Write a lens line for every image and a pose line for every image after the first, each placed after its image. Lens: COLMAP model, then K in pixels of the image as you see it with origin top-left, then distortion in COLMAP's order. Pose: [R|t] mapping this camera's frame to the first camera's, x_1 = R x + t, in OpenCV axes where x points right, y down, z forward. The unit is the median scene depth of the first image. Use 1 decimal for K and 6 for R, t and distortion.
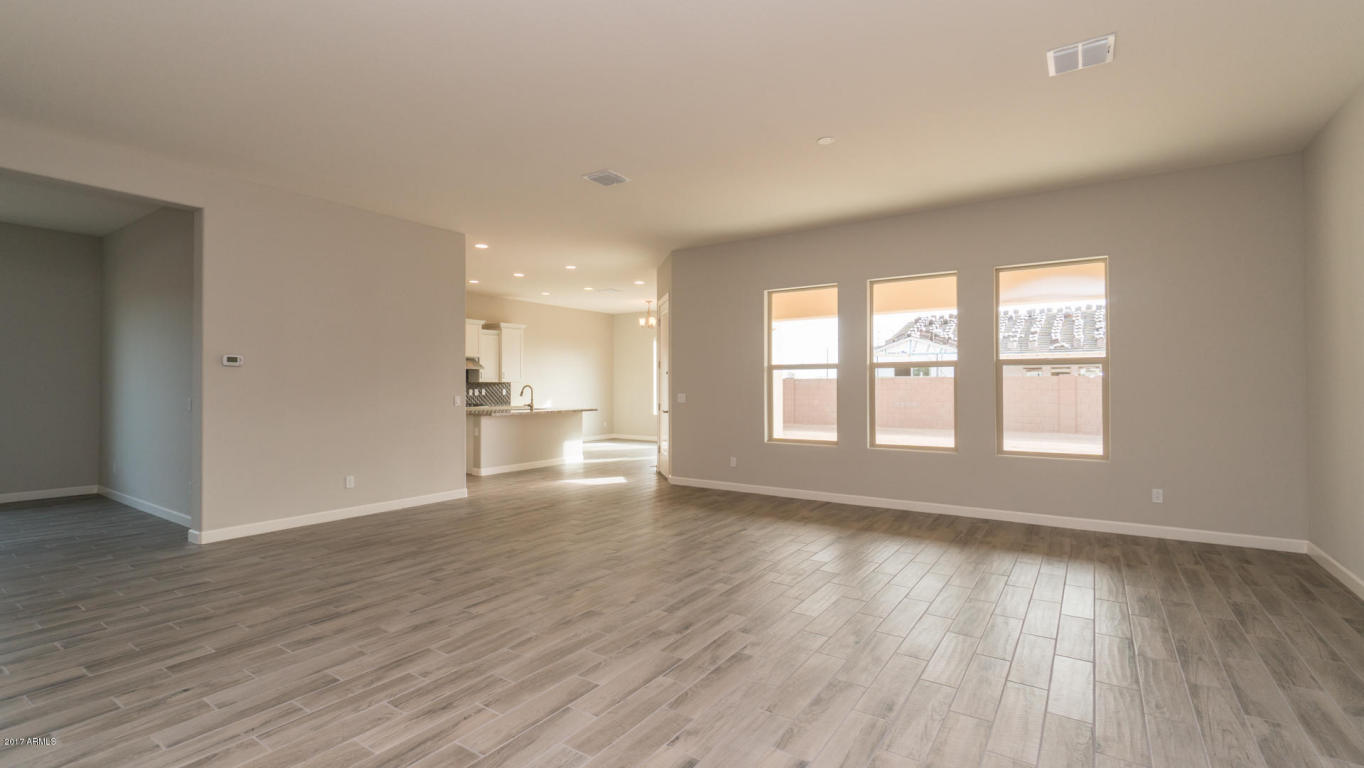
lens RADIAL K [[590.0, 0, 680.3], [0, 590.0, 386.7], [0, 0, 1]] dist [0.003353, 0.001816]
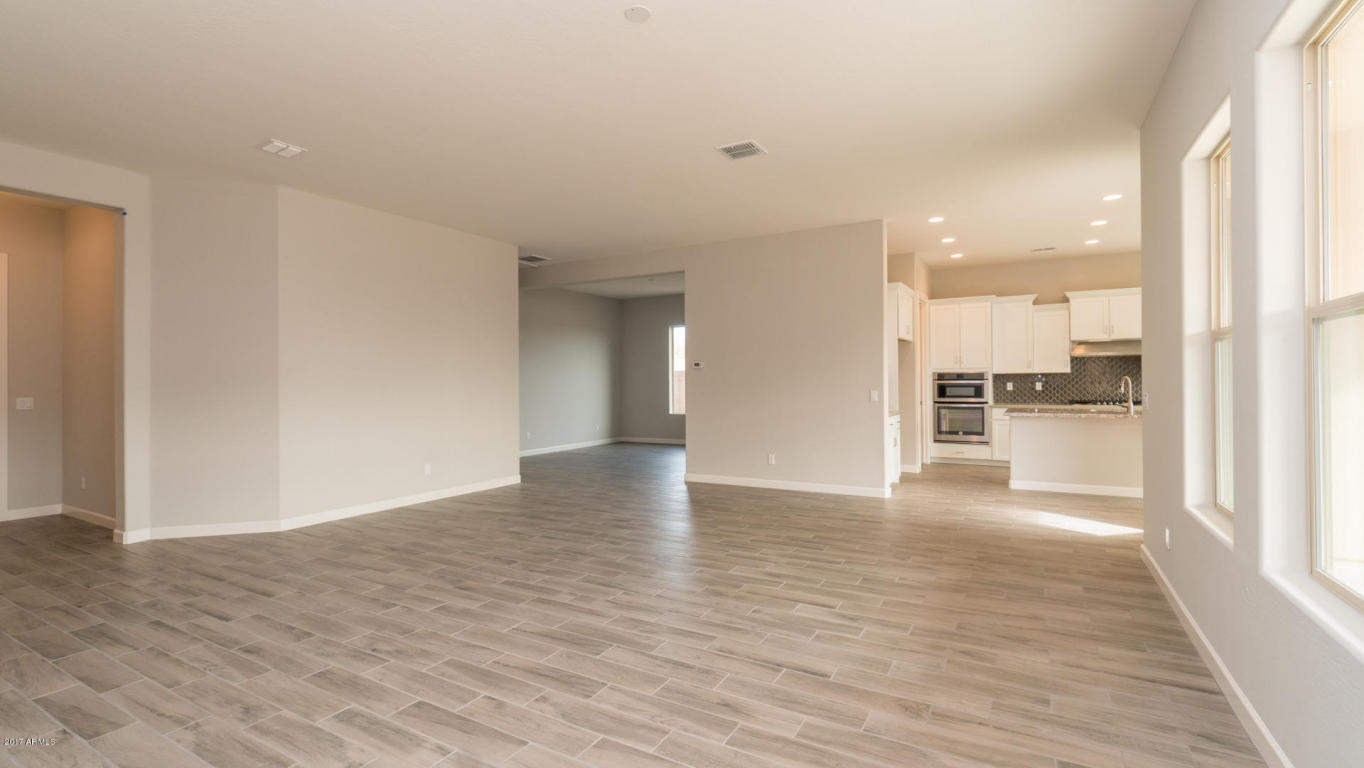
lens RADIAL K [[590.0, 0, 682.6], [0, 590.0, 378.6], [0, 0, 1]] dist [0.003353, 0.001816]
pose [[0.092092, -0.004653, -0.995740, 1.219066], [0.013957, 0.999897, -0.003382, -0.008459], [0.995653, -0.013586, 0.092147, 1.308389]]
